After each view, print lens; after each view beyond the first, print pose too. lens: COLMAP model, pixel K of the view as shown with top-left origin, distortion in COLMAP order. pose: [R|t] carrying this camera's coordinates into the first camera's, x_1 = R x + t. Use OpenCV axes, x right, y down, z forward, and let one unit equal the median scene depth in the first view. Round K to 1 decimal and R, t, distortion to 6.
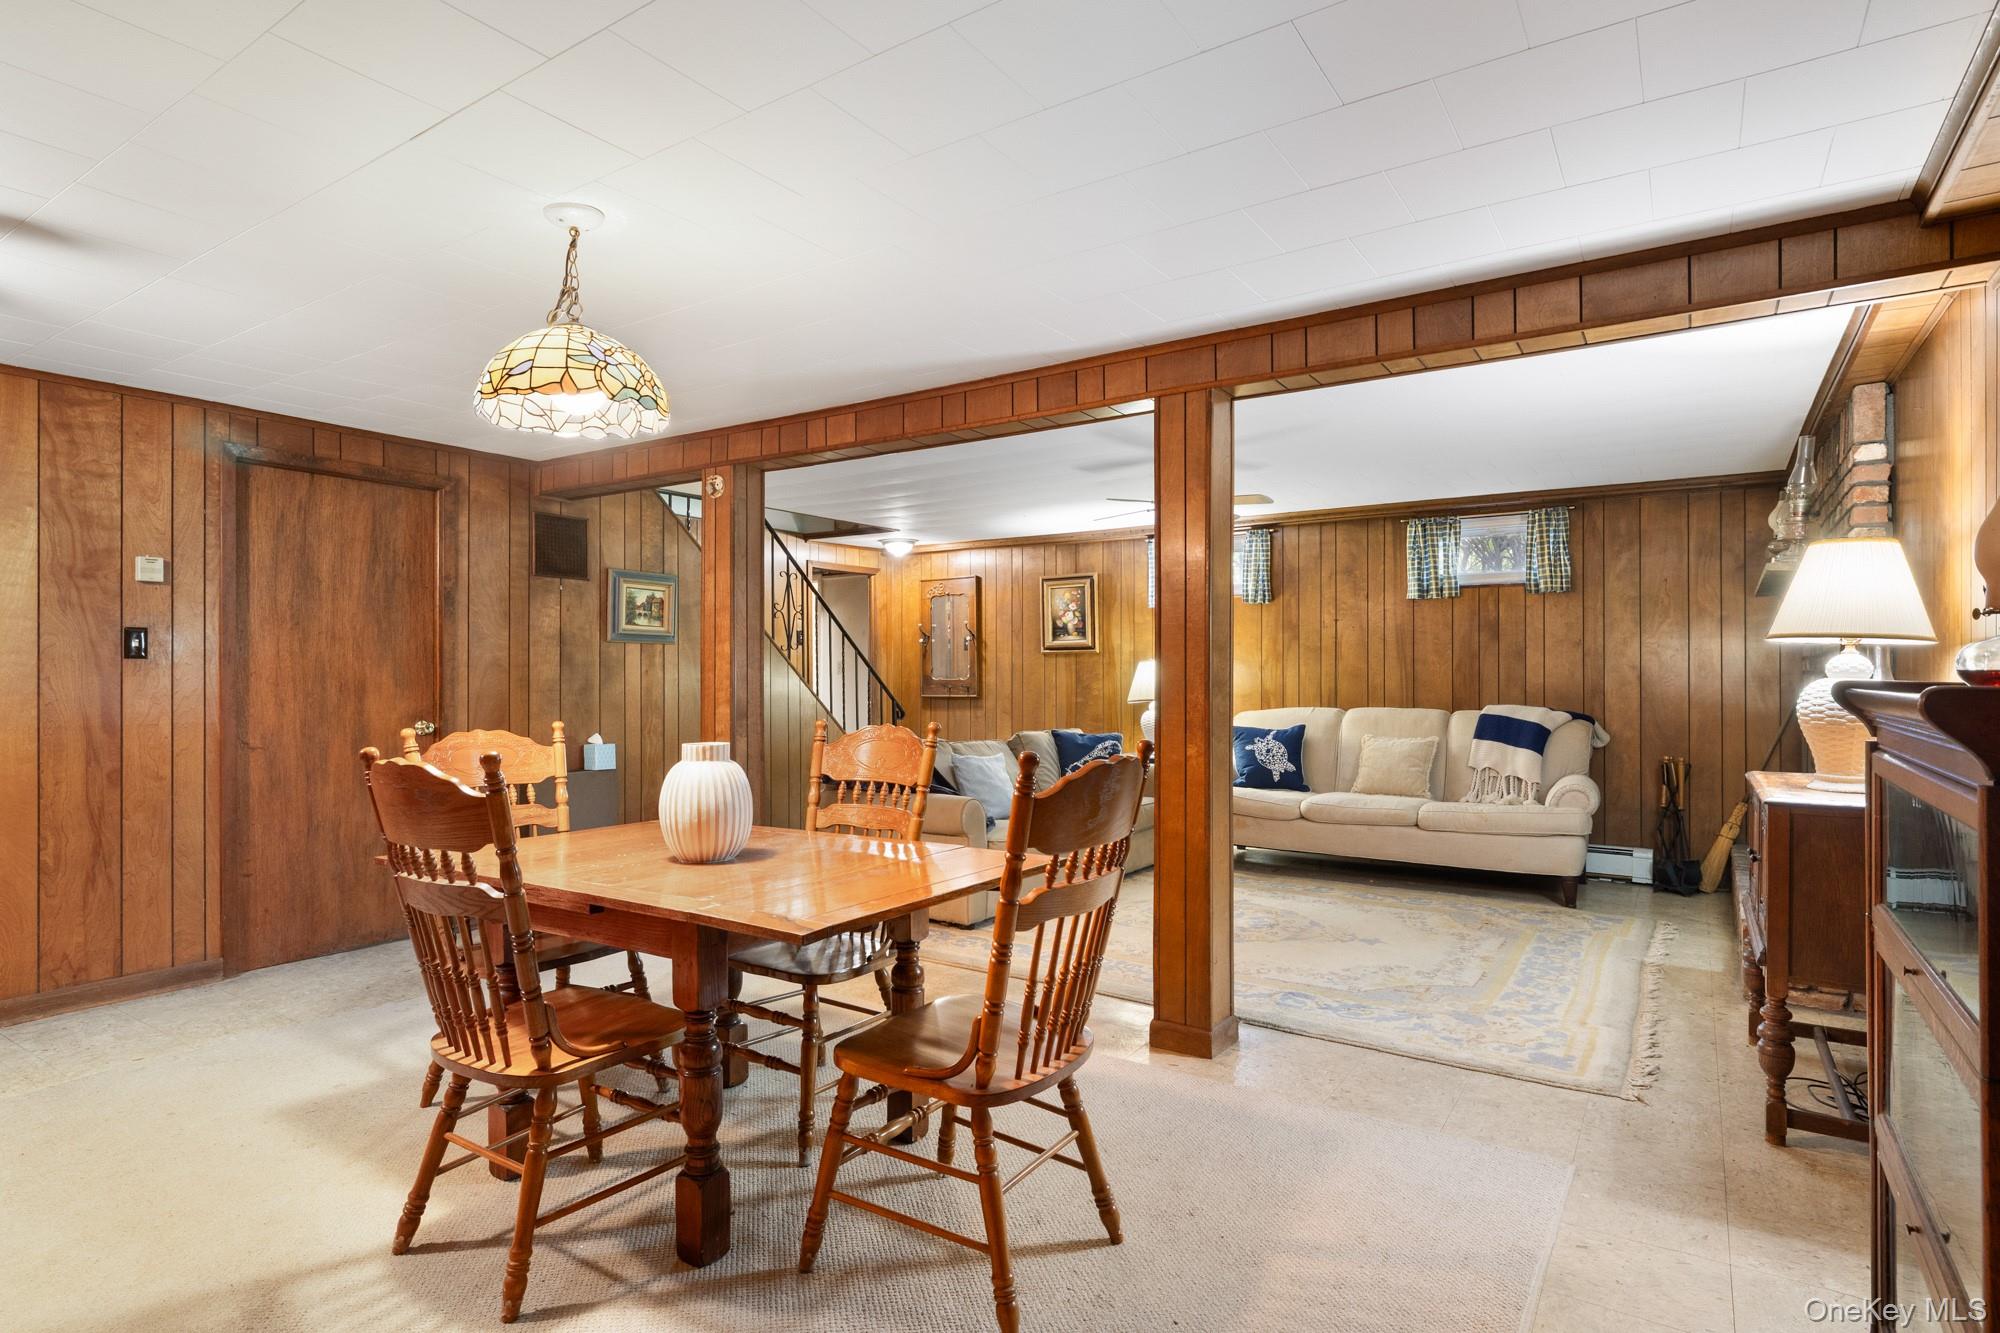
lens RADIAL K [[994.6, 0, 991.9], [0, 994.6, 673.1], [0, 0, 1]] dist [-0.003064, 0.000130]
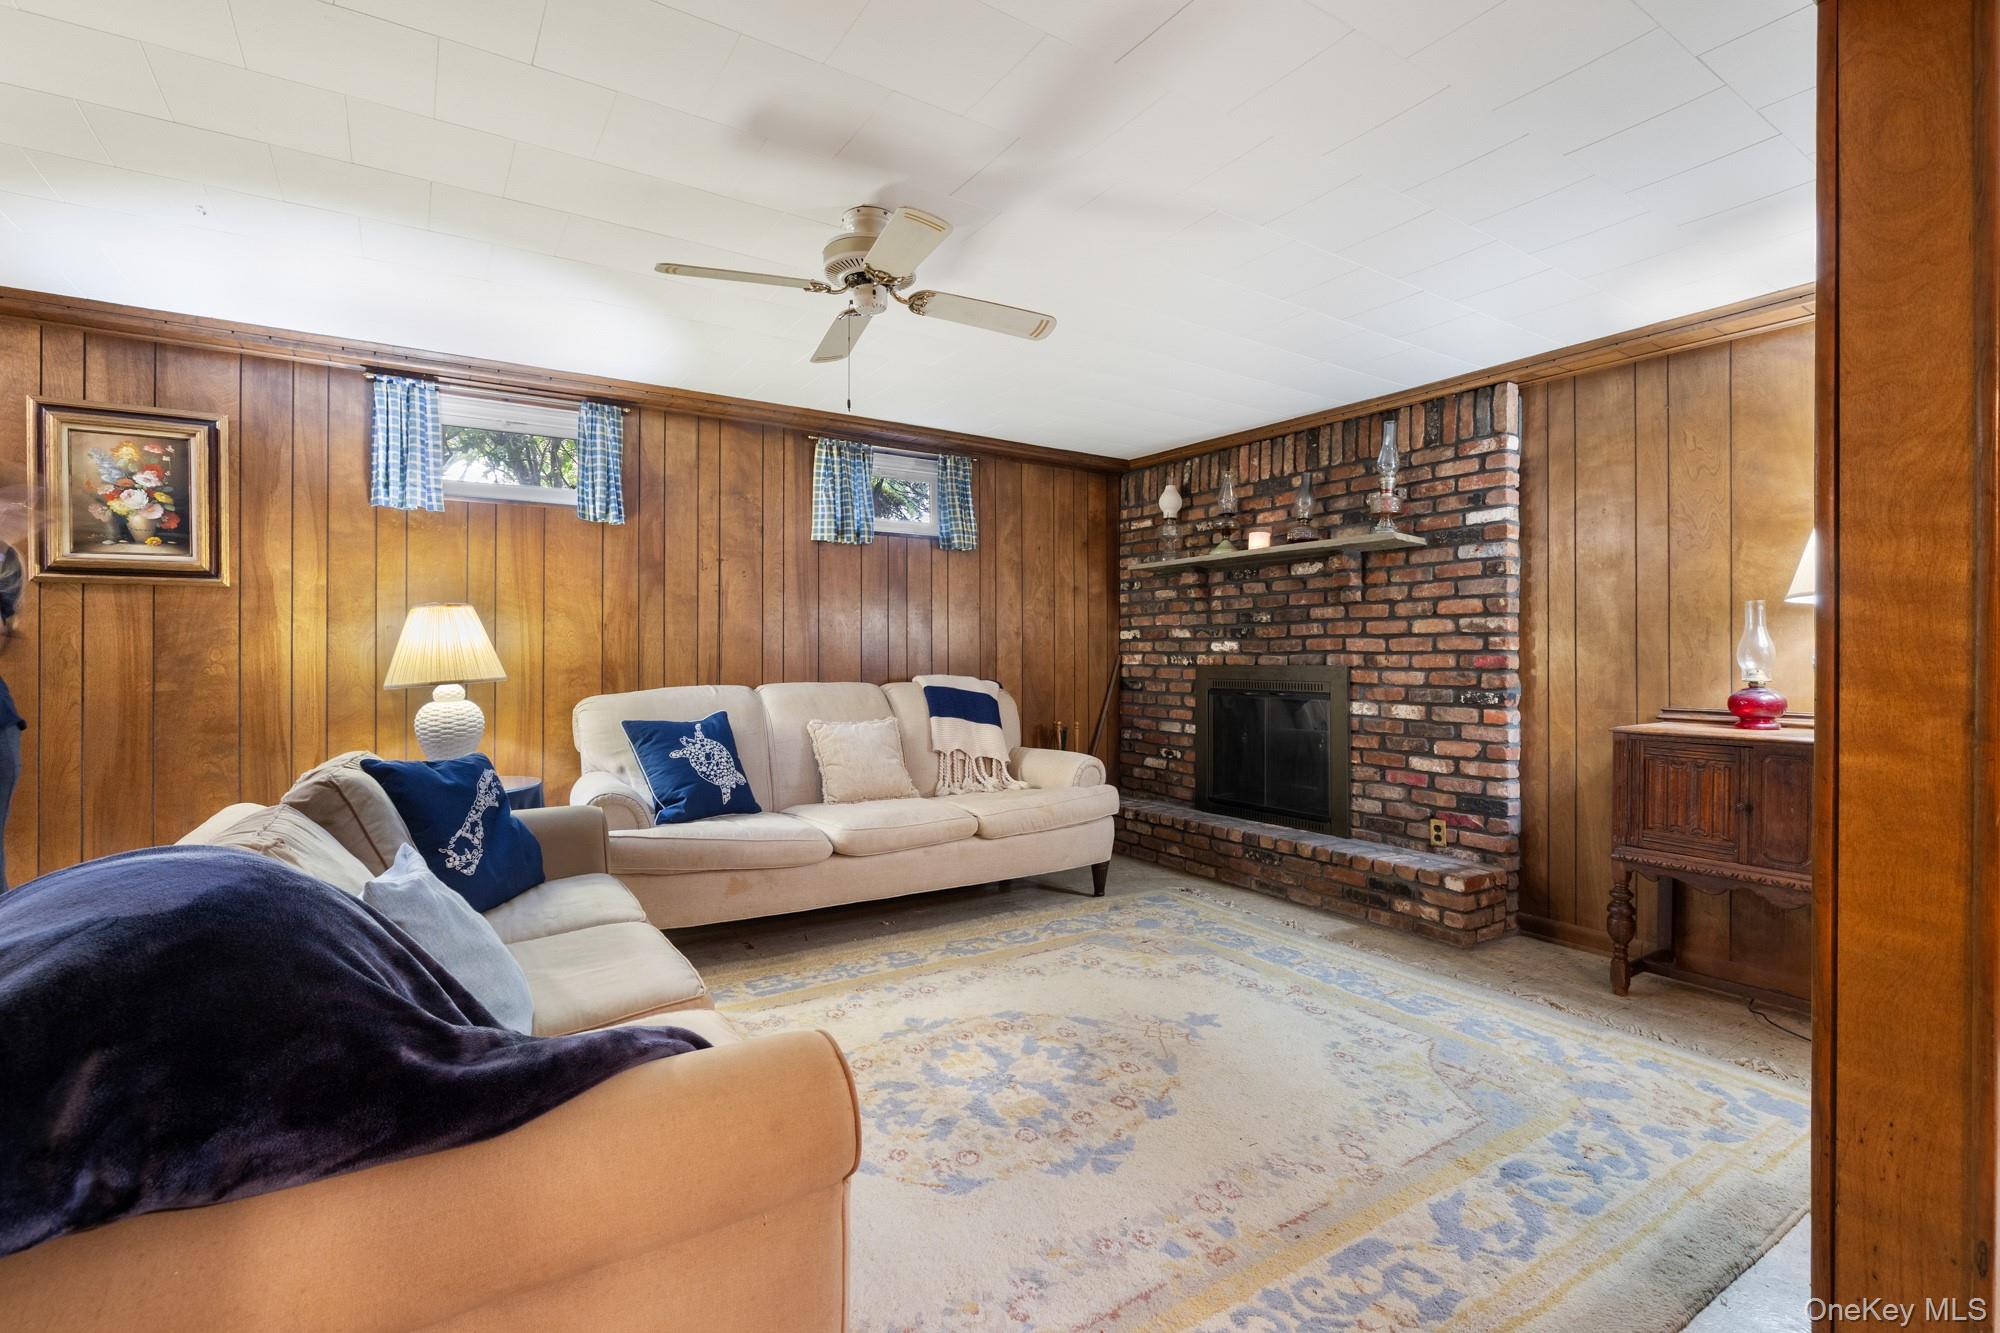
lens RADIAL K [[904.3, 0, 1001.6], [0, 904.3, 652.3], [0, 0, 1]] dist [-0.007931, 0.000263]
pose [[0.405840, 0.002985, 0.913939, -0.160858], [-0.002806, 0.999994, -0.002020, 0.013004], [-0.913940, -0.001744, 0.405846, 0.585543]]
